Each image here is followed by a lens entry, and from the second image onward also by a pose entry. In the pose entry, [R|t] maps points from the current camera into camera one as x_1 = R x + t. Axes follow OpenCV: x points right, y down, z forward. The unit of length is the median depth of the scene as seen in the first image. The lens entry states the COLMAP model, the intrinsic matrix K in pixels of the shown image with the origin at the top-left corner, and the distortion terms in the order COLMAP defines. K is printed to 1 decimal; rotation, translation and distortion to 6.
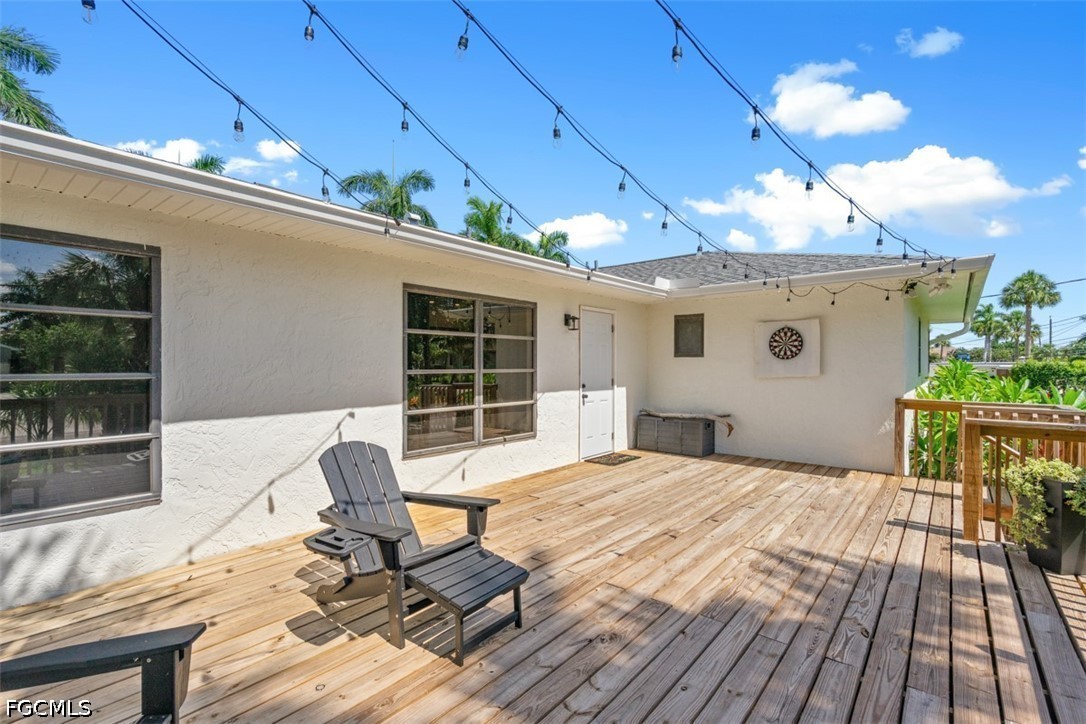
lens RADIAL K [[497.6, 0, 545.5], [0, 497.6, 365.4], [0, 0, 1]] dist [-0.017820, 0.000199]
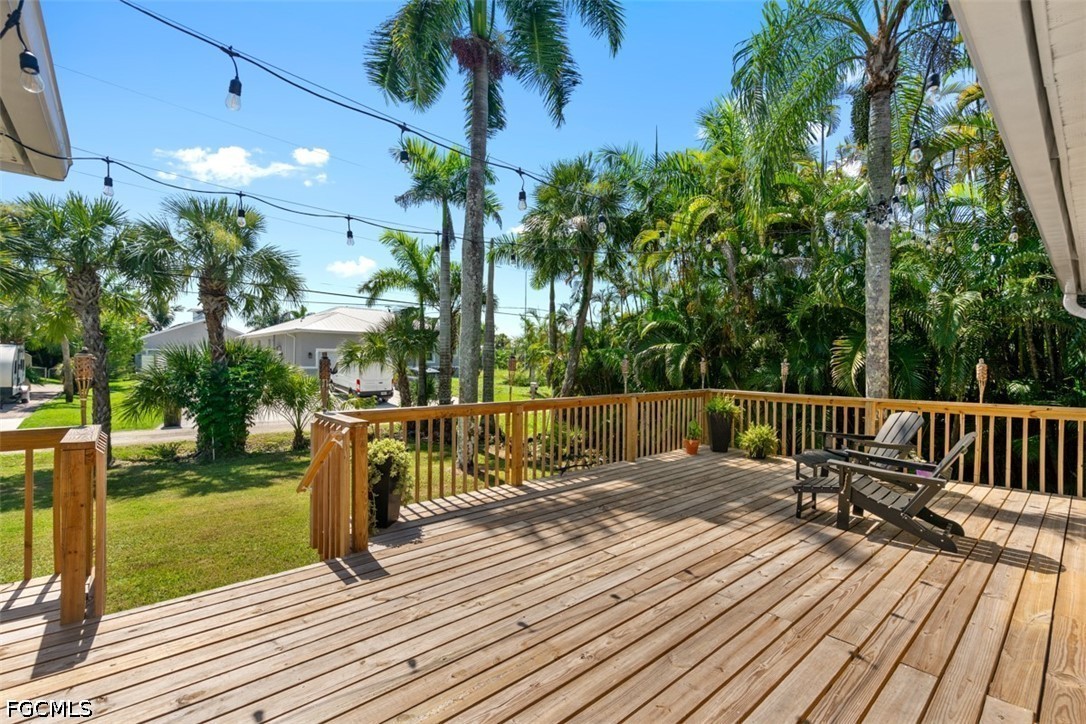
lens RADIAL K [[493.1, 0, 546.7], [0, 493.1, 365.2], [0, 0, 1]] dist [-0.000880, 0.000669]
pose [[-0.988661, -0.012876, 0.149612, 0.314483], [-0.012677, 0.999917, 0.002285, -0.003038], [-0.149629, 0.000362, -0.988742, 1.567058]]
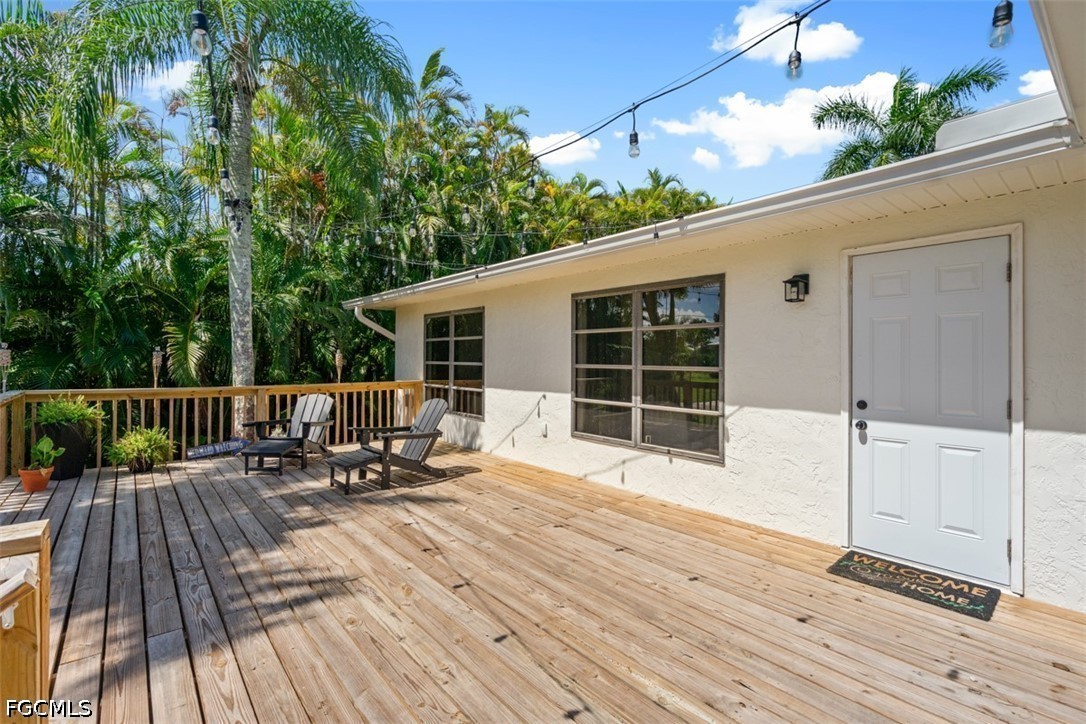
lens RADIAL K [[493.1, 0, 546.7], [0, 493.1, 365.2], [0, 0, 1]] dist [-0.000880, 0.000669]
pose [[-0.176656, 0.012411, -0.984194, 0.929800], [-0.006379, 0.999885, 0.013754, -0.005784], [0.984252, 0.008708, -0.176556, 1.155724]]
